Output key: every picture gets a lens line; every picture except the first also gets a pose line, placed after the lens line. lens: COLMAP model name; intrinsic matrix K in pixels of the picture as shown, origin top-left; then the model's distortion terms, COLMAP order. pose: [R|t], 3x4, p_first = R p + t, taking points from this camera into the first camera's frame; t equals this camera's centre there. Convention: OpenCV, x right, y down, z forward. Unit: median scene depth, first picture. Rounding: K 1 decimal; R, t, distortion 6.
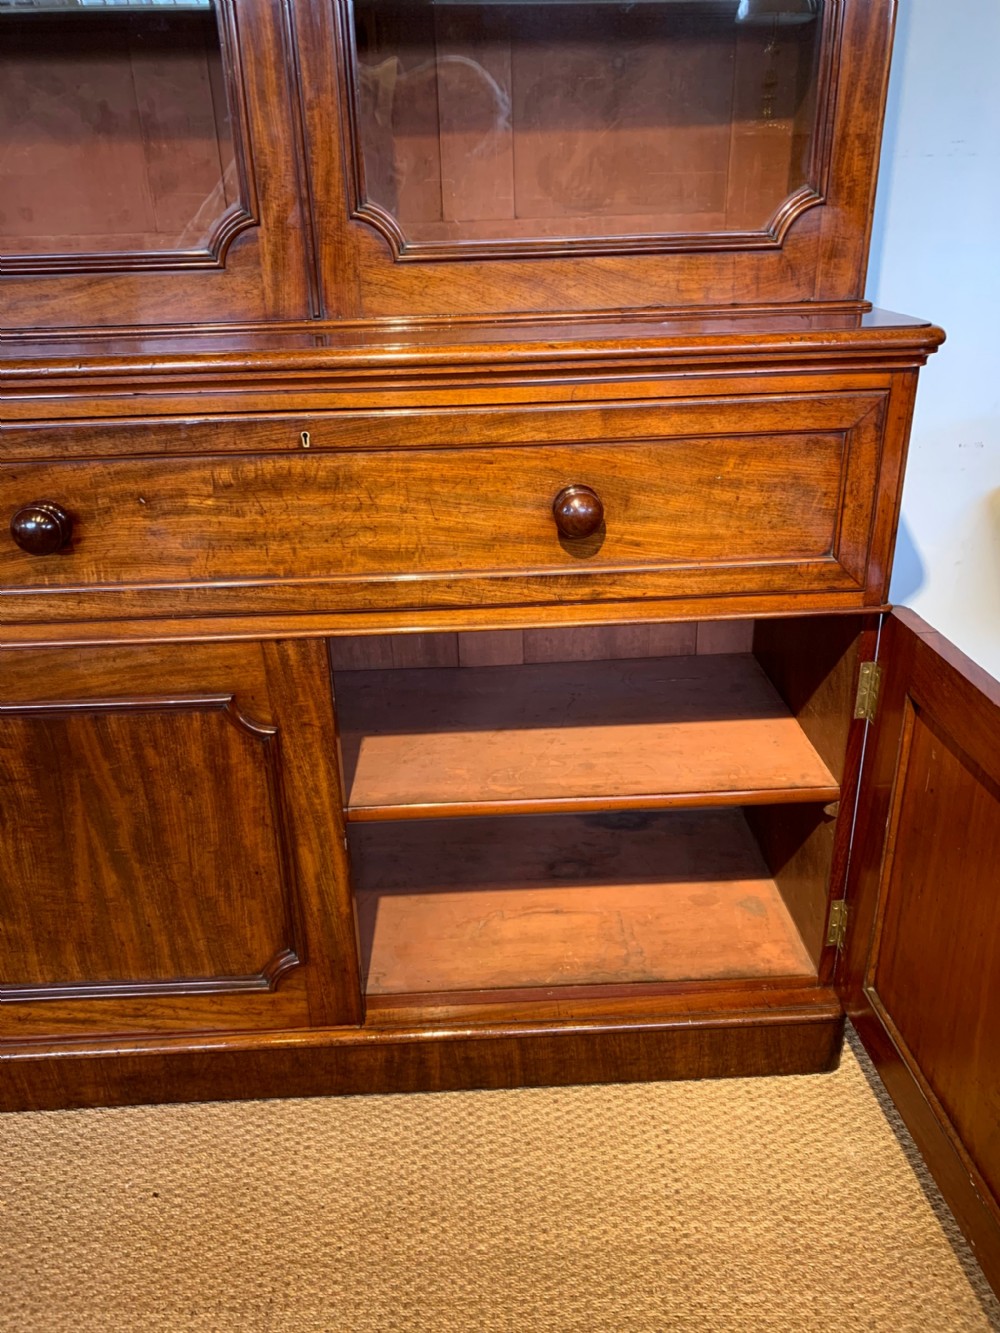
lens RADIAL K [[1024.3, 0, 492.8], [0, 1024.3, 659.0], [0, 0, 1]] dist [0.023352, -0.024054]
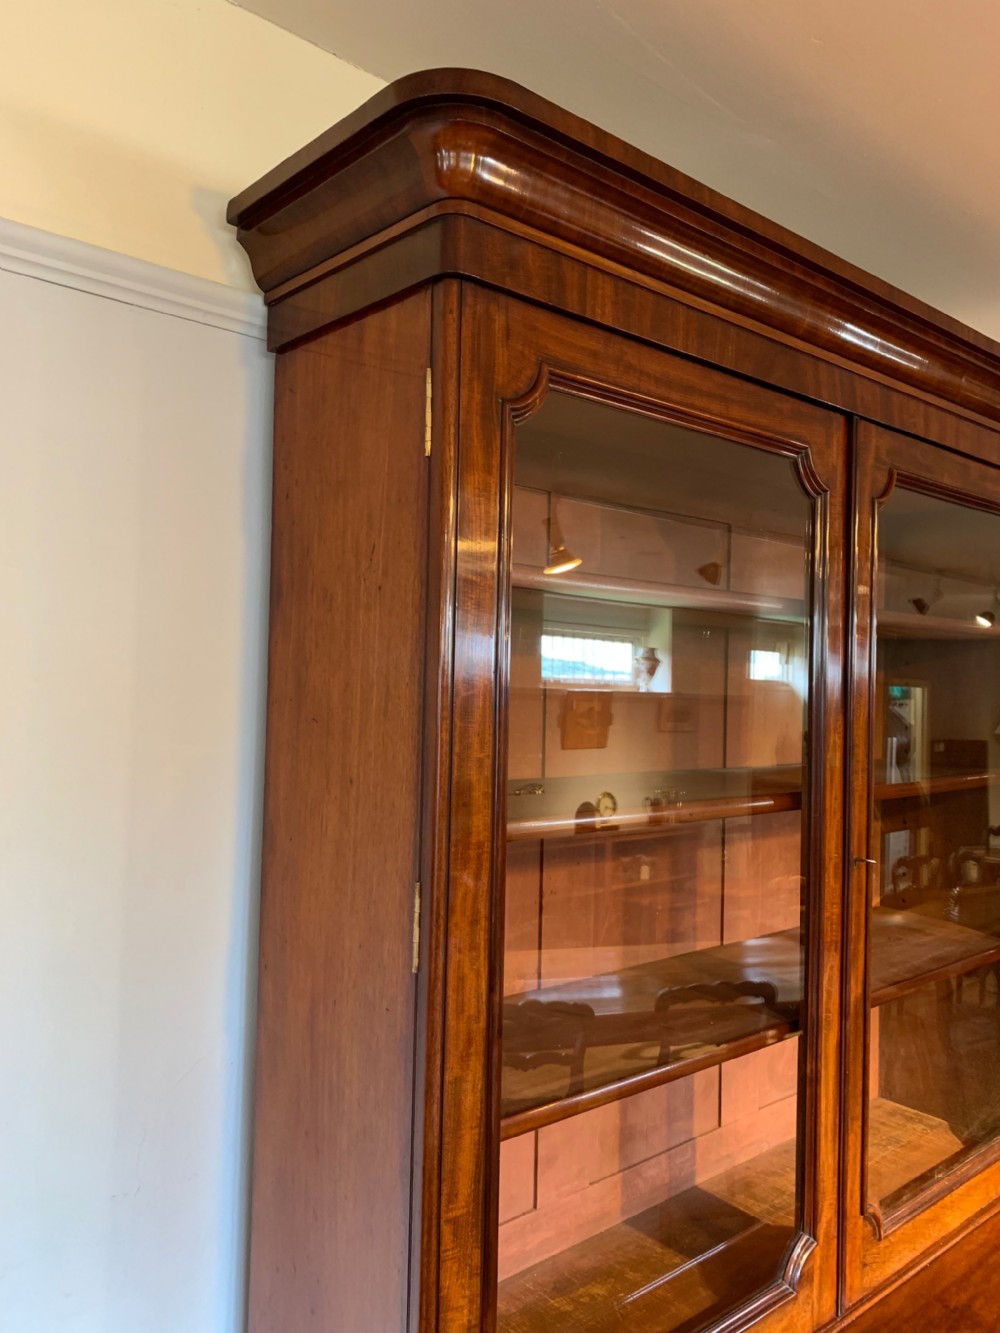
lens RADIAL K [[1024.3, 0, 500.0], [0, 1024.3, 652.9], [0, 0, 1]] dist [0.023352, -0.024054]
pose [[0.769206, 0.062162, 0.635970, -1.171080], [0.224181, 0.905746, -0.359677, -0.648652], [-0.598385, 0.419238, 0.682770, 0.189332]]
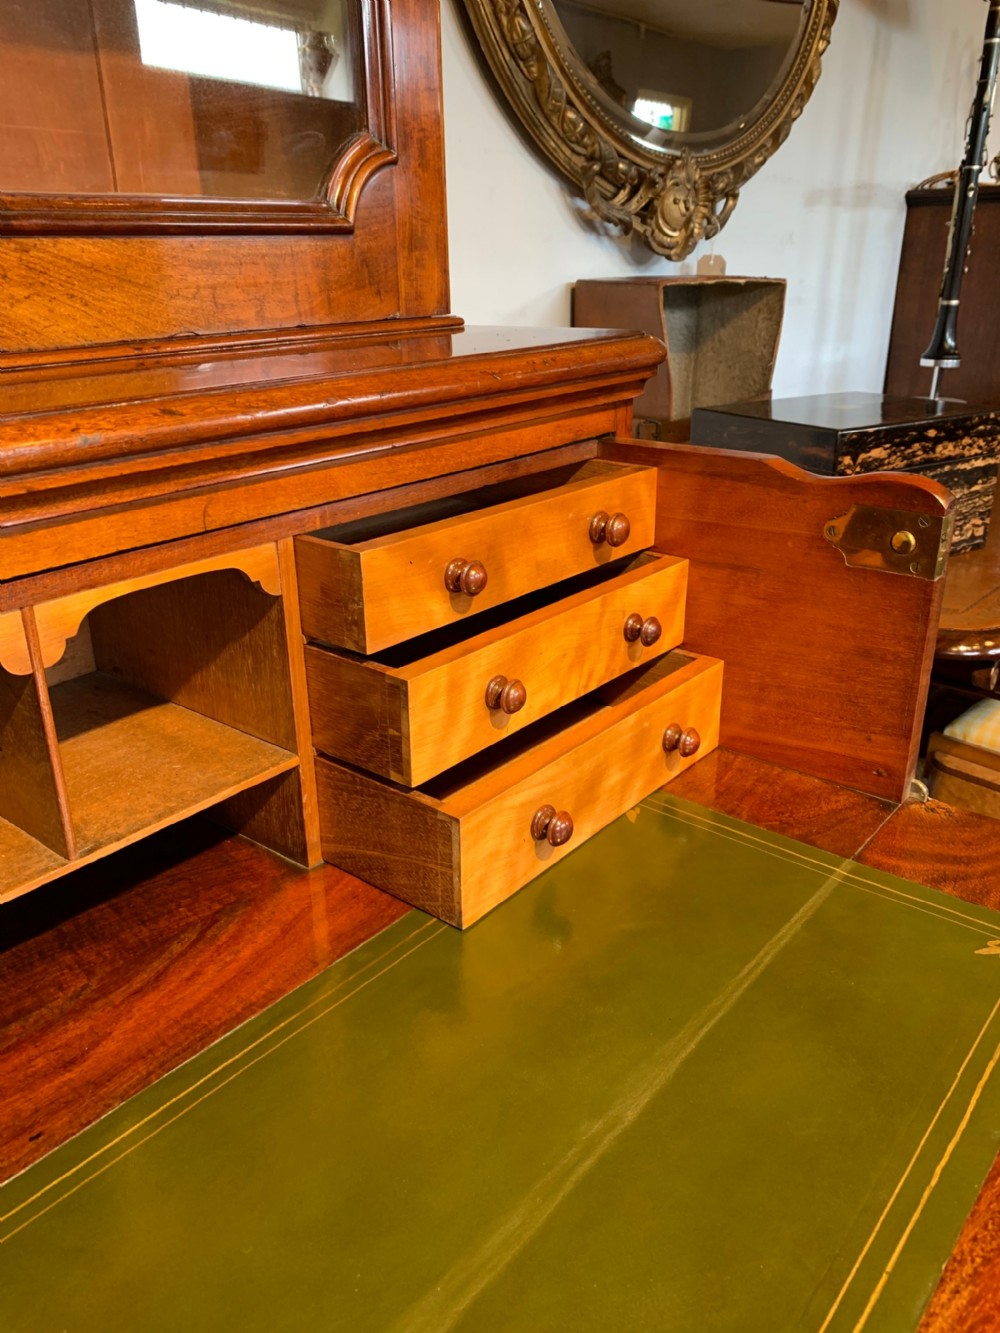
lens RADIAL K [[1024.3, 0, 444.8], [0, 1024.3, 629.1], [0, 0, 1]] dist [0.023352, -0.024054]
pose [[0.694715, -0.232888, 0.680540, -0.137327], [0.306386, 0.951819, 0.012954, -0.170494], [-0.650768, 0.199509, 0.732596, 0.569689]]
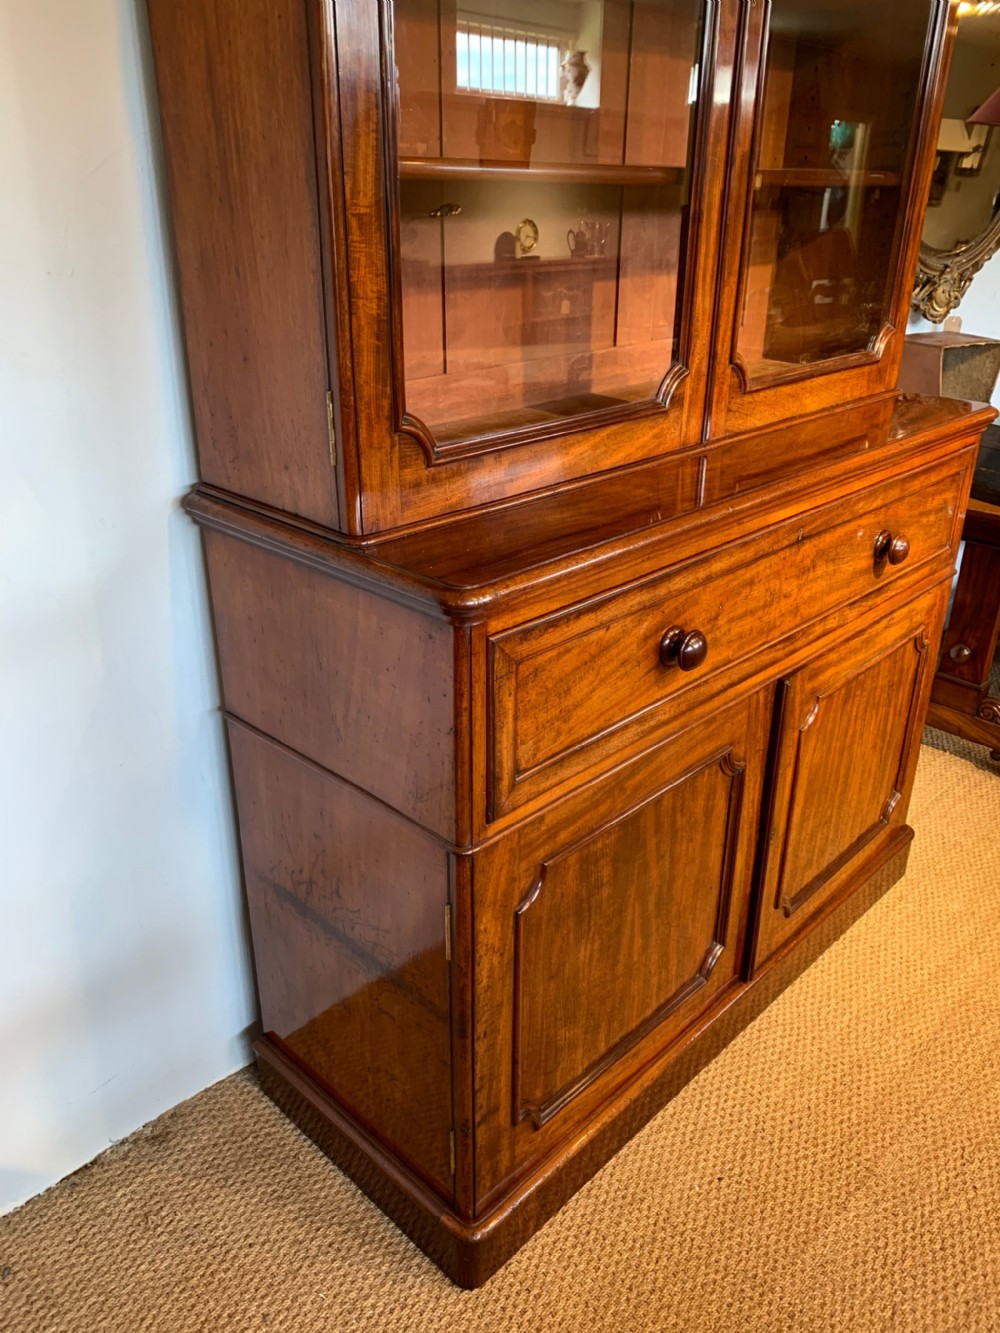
lens RADIAL K [[1024.3, 0, 500.9], [0, 1024.3, 658.3], [0, 0, 1]] dist [0.023352, -0.024054]
pose [[0.721827, -0.257366, 0.642440, -1.239562], [0.261357, 0.960915, 0.091297, -0.255335], [-0.640827, 0.102005, 0.760879, 0.221208]]
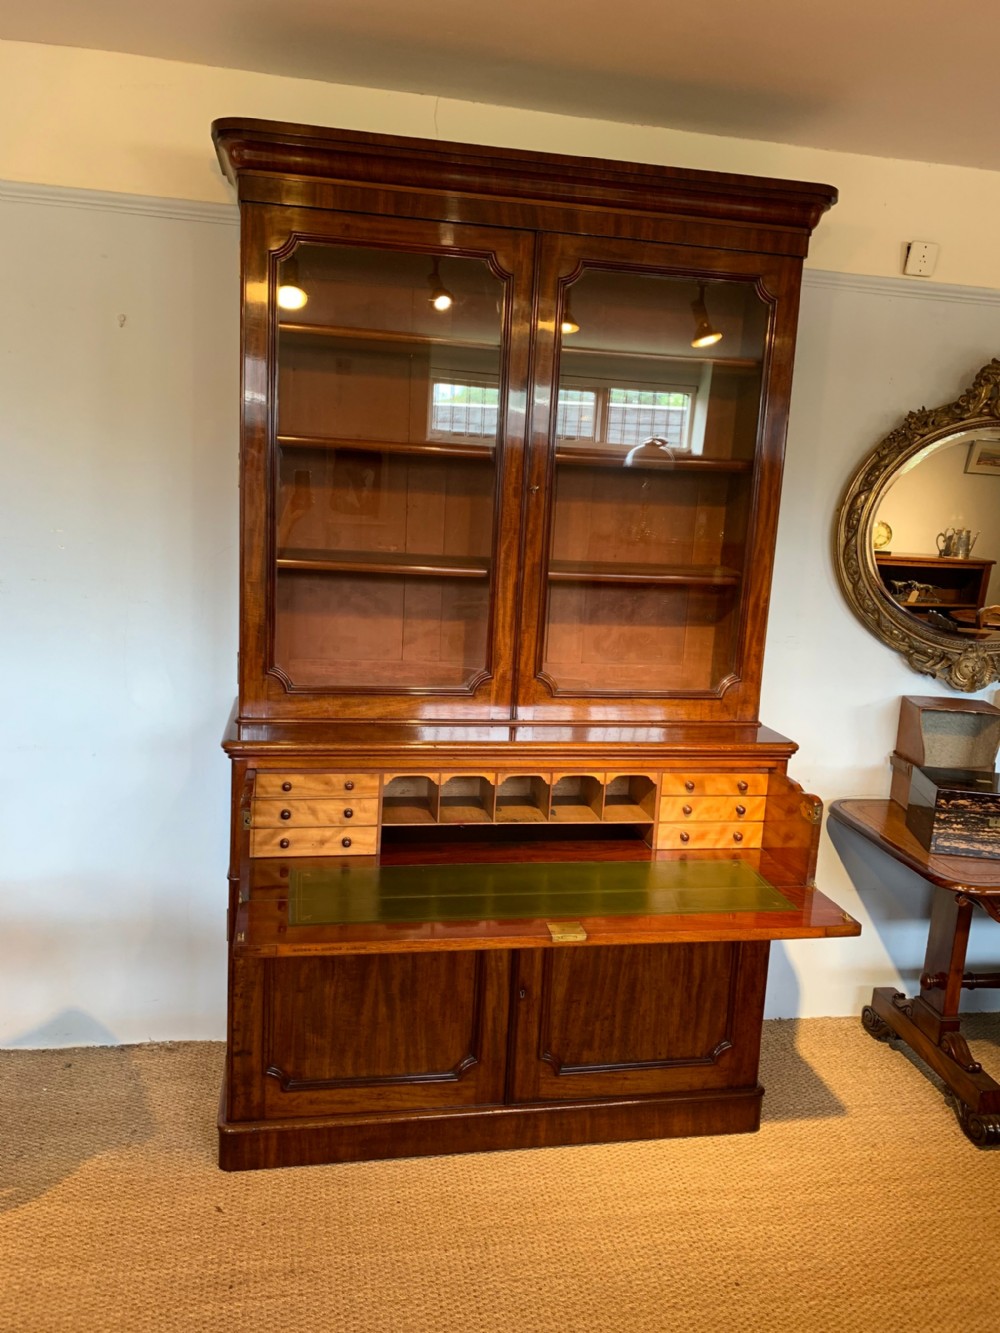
lens RADIAL K [[1024.3, 0, 498.1], [0, 1024.3, 659.1], [0, 0, 1]] dist [0.023352, -0.024054]
pose [[0.984846, 0.052699, 0.165233, -0.552822], [-0.009689, 0.967947, -0.250967, 0.072719], [-0.173162, 0.245562, 0.953789, -1.018020]]
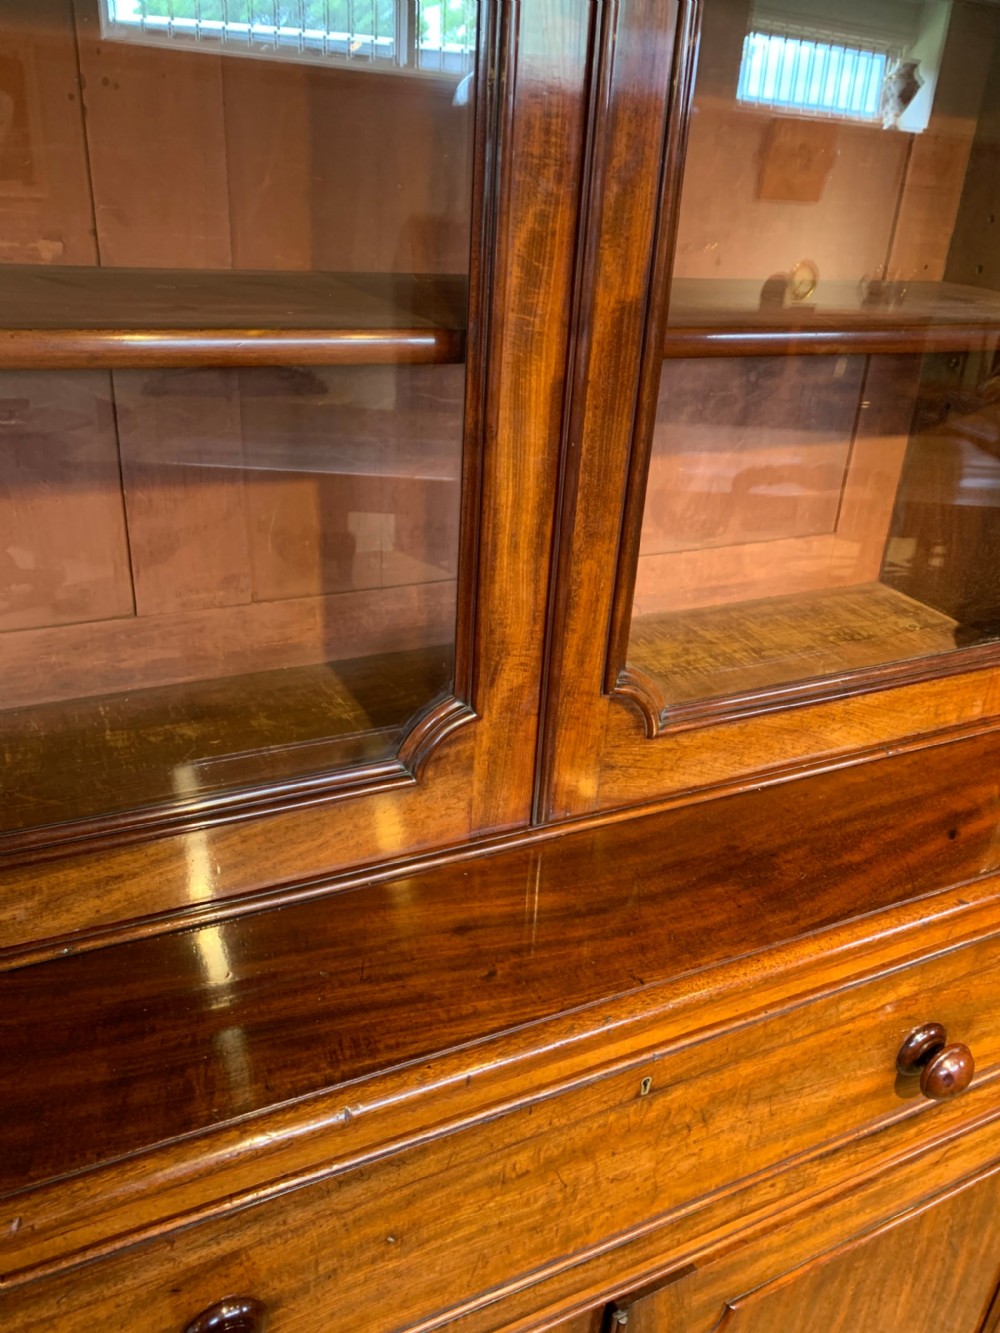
lens RADIAL K [[1024.3, 0, 497.5], [0, 1024.3, 657.2], [0, 0, 1]] dist [0.023352, -0.024054]
pose [[0.910923, -0.103431, 0.399402, -0.450582], [0.097835, 0.994607, 0.034434, -0.464566], [-0.400809, 0.007709, 0.916129, 0.399678]]
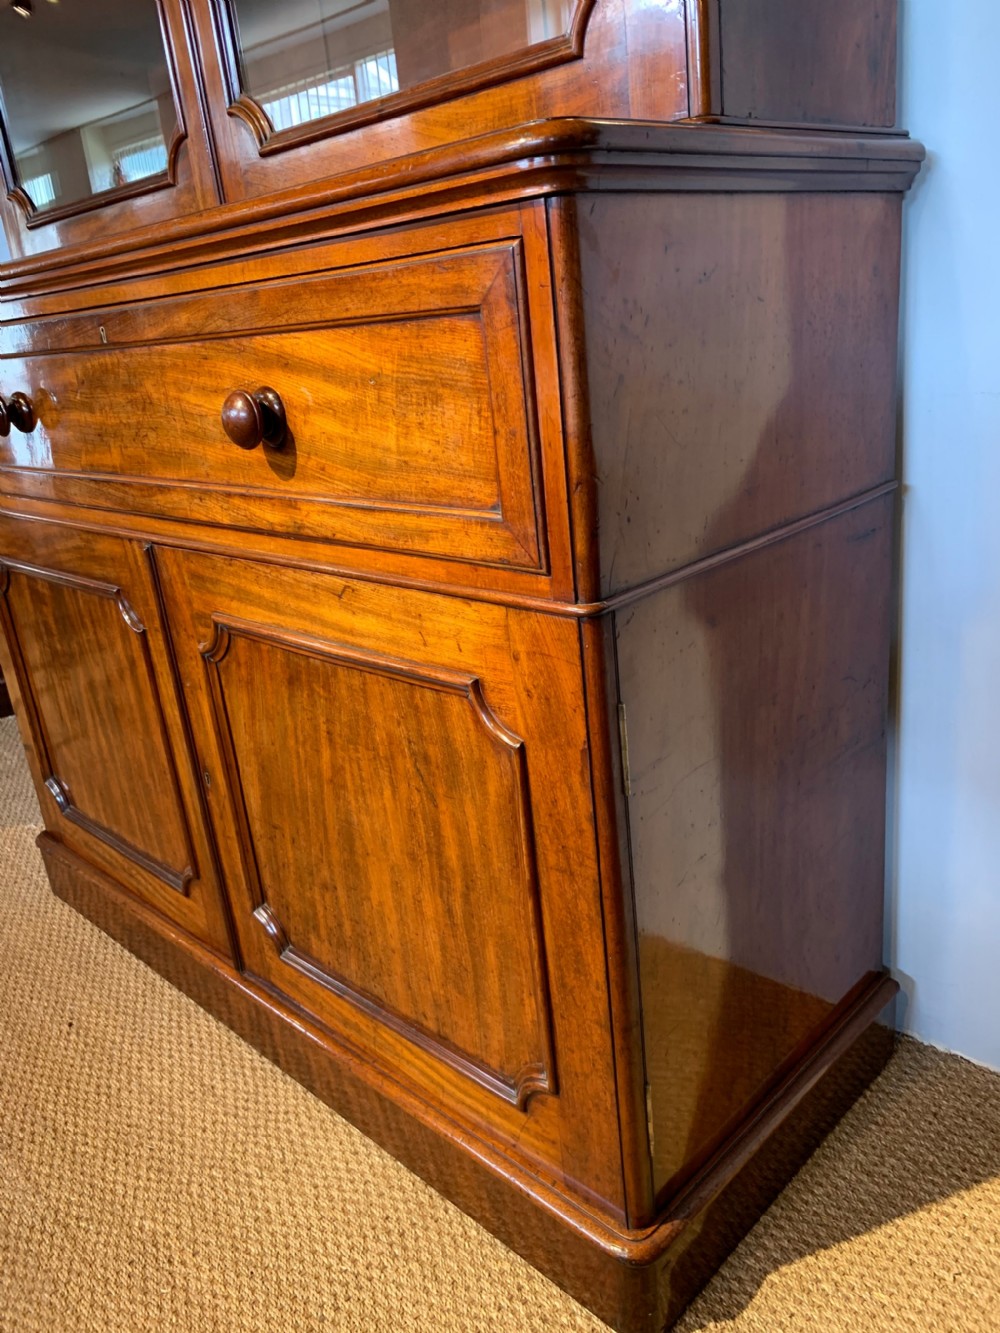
lens RADIAL K [[1024.3, 0, 504.6], [0, 1024.3, 660.3], [0, 0, 1]] dist [0.023352, -0.024054]
pose [[0.684632, 0.198121, -0.701446, 0.786829], [-0.229247, 0.972042, 0.050798, -0.037765], [0.691899, 0.126026, 0.710910, 0.524830]]
